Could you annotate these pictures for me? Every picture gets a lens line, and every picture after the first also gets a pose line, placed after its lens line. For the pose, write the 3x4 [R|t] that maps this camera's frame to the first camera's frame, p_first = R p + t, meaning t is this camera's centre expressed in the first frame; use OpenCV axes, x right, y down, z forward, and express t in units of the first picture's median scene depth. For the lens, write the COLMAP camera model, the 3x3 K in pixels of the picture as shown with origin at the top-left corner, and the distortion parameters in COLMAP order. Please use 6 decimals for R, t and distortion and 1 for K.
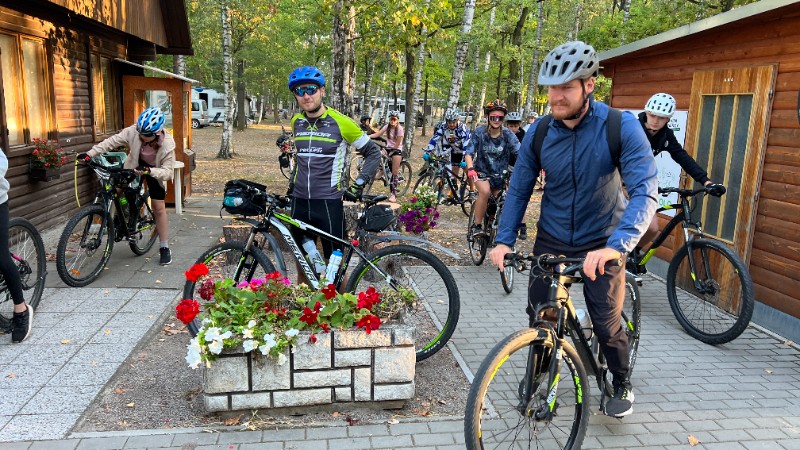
lens RADIAL K [[600.1, 0, 409.6], [0, 600.1, 219.3], [0, 0, 1]] dist [0.064011, -0.066794]
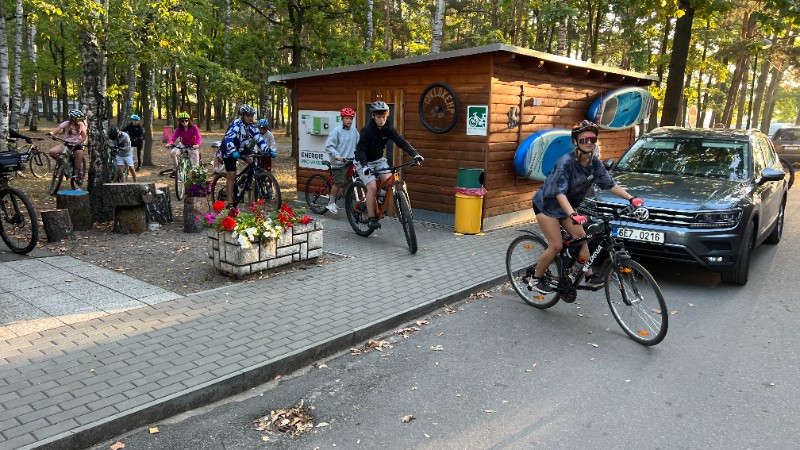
lens RADIAL K [[600.1, 0, 400.1], [0, 600.1, 230.5], [0, 0, 1]] dist [0.064011, -0.066794]
pose [[0.759847, -0.140764, 0.634680, -0.509940], [0.119844, 0.989875, 0.076063, 0.039379], [-0.638960, 0.018267, 0.769023, -0.360980]]
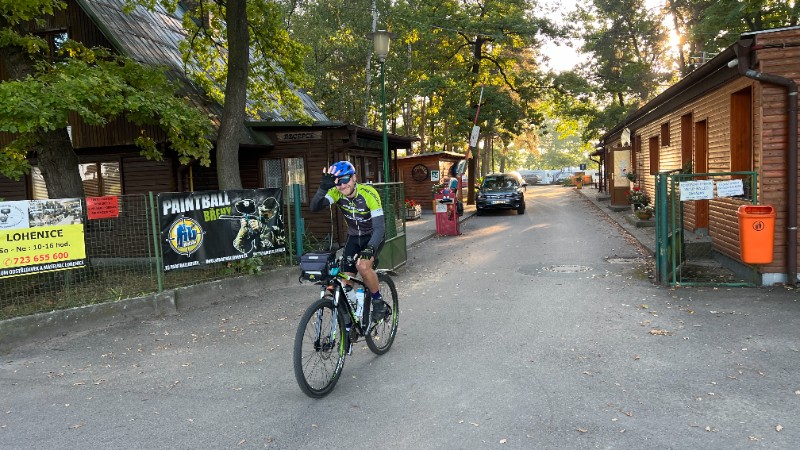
lens RADIAL K [[600.1, 0, 396.0], [0, 600.1, 217.9], [0, 0, 1]] dist [0.064011, -0.066794]
pose [[0.408059, -0.121542, 0.904829, -3.017457], [0.221020, 0.974768, 0.031262, 0.011349], [-0.885798, 0.187229, 0.424626, -0.806494]]
